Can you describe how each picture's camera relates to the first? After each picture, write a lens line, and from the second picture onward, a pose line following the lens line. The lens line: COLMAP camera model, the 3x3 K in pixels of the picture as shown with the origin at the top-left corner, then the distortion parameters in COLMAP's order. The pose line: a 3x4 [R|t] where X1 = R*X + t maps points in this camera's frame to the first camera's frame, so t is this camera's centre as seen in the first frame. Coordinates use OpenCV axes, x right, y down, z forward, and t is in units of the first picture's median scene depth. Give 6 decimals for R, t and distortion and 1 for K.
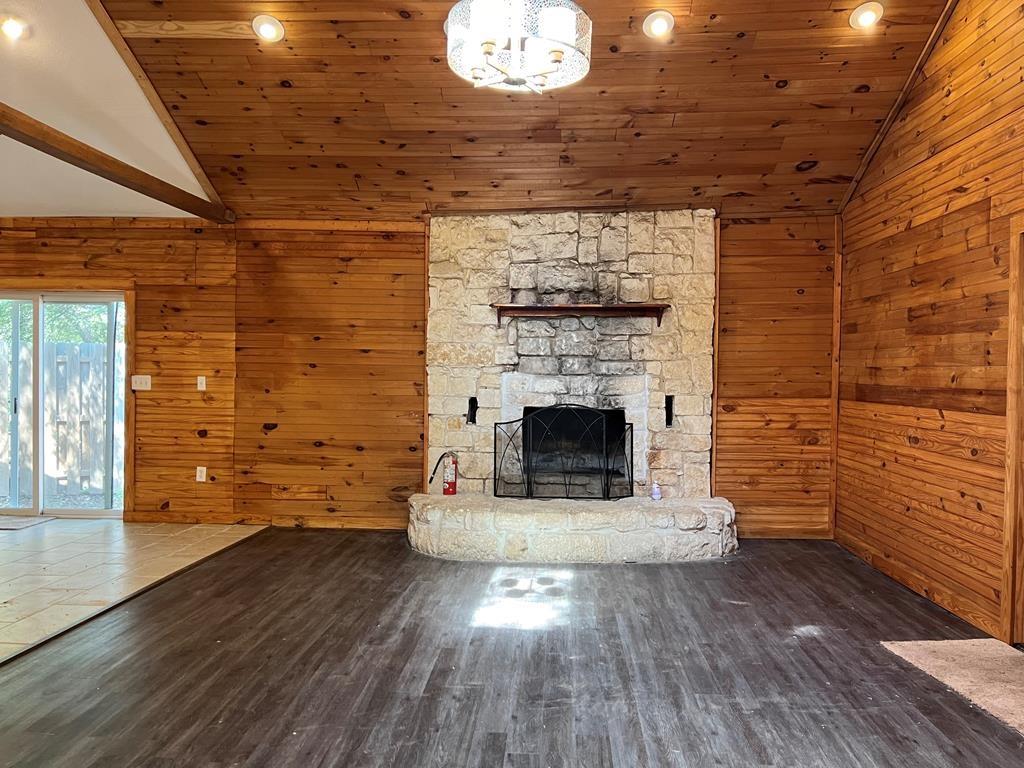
lens RADIAL K [[766.4, 0, 509.7], [0, 766.4, 386.4], [0, 0, 1]] dist [0.067672, -0.072531]
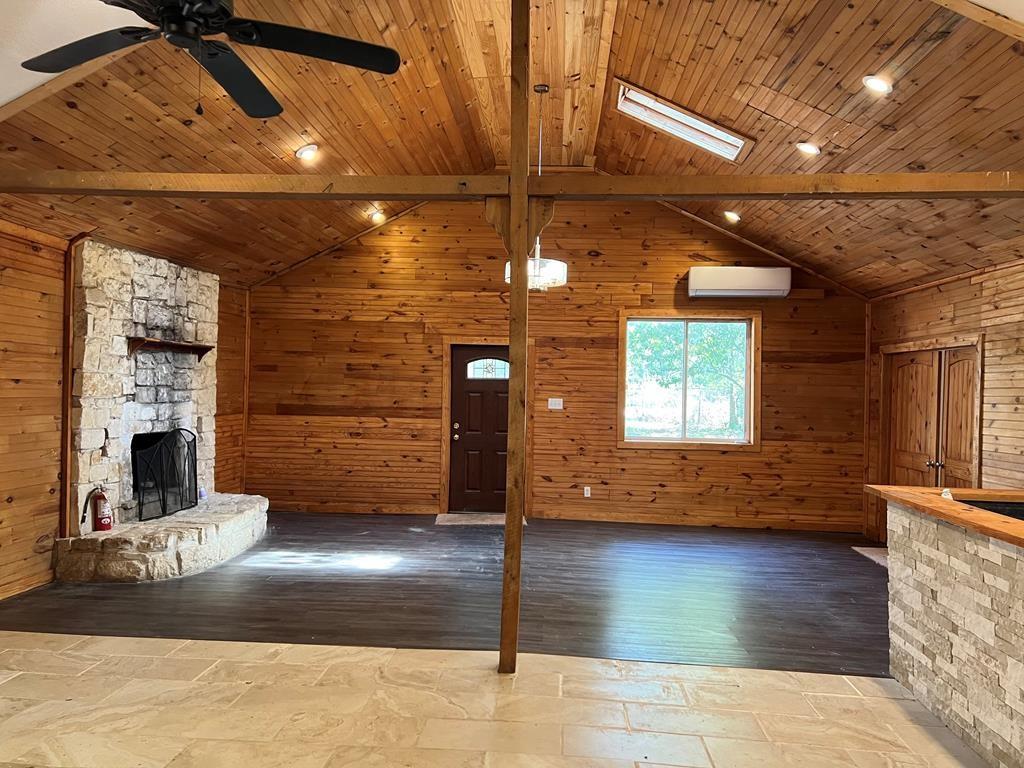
lens RADIAL K [[766.4, 0, 509.7], [0, 766.4, 386.4], [0, 0, 1]] dist [0.067672, -0.072531]
pose [[0.017680, -0.008679, 0.999806, -1.013188], [-0.002650, 0.999958, 0.008727, -0.048610], [-0.999840, -0.002804, 0.017656, 0.450284]]
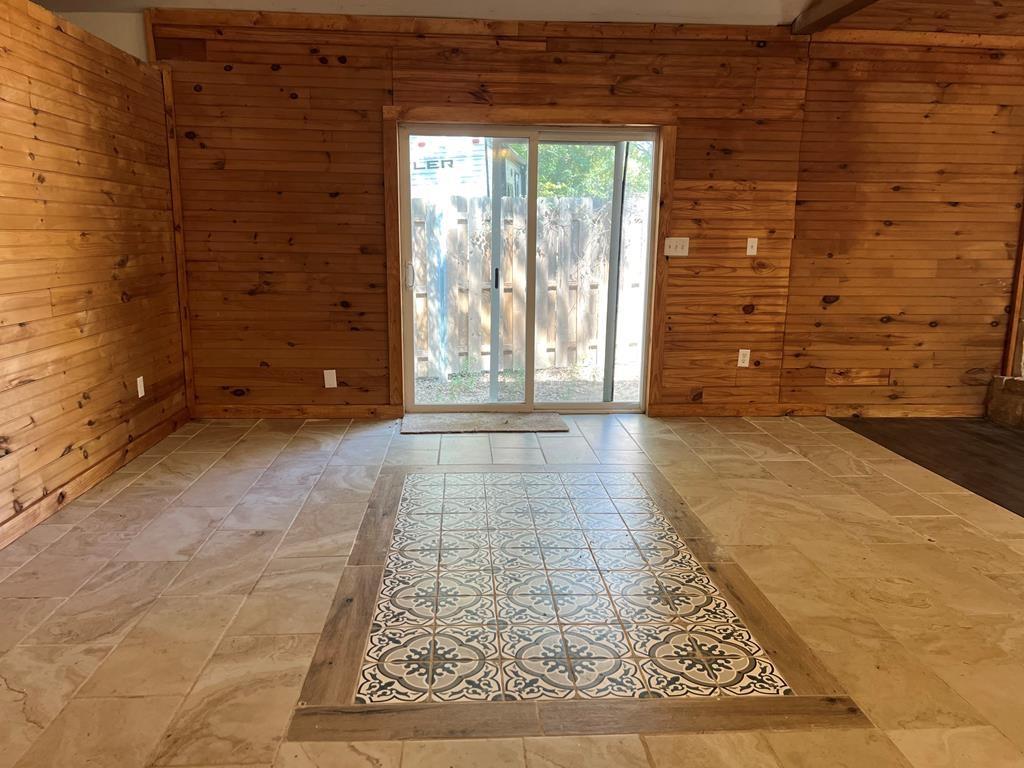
lens RADIAL K [[766.4, 0, 509.7], [0, 766.4, 386.4], [0, 0, 1]] dist [0.067672, -0.072531]
pose [[0.992420, -0.027864, 0.119691, -0.752896], [0.006305, 0.984218, 0.176847, -0.004686], [-0.122730, -0.174752, 0.976934, 0.219272]]
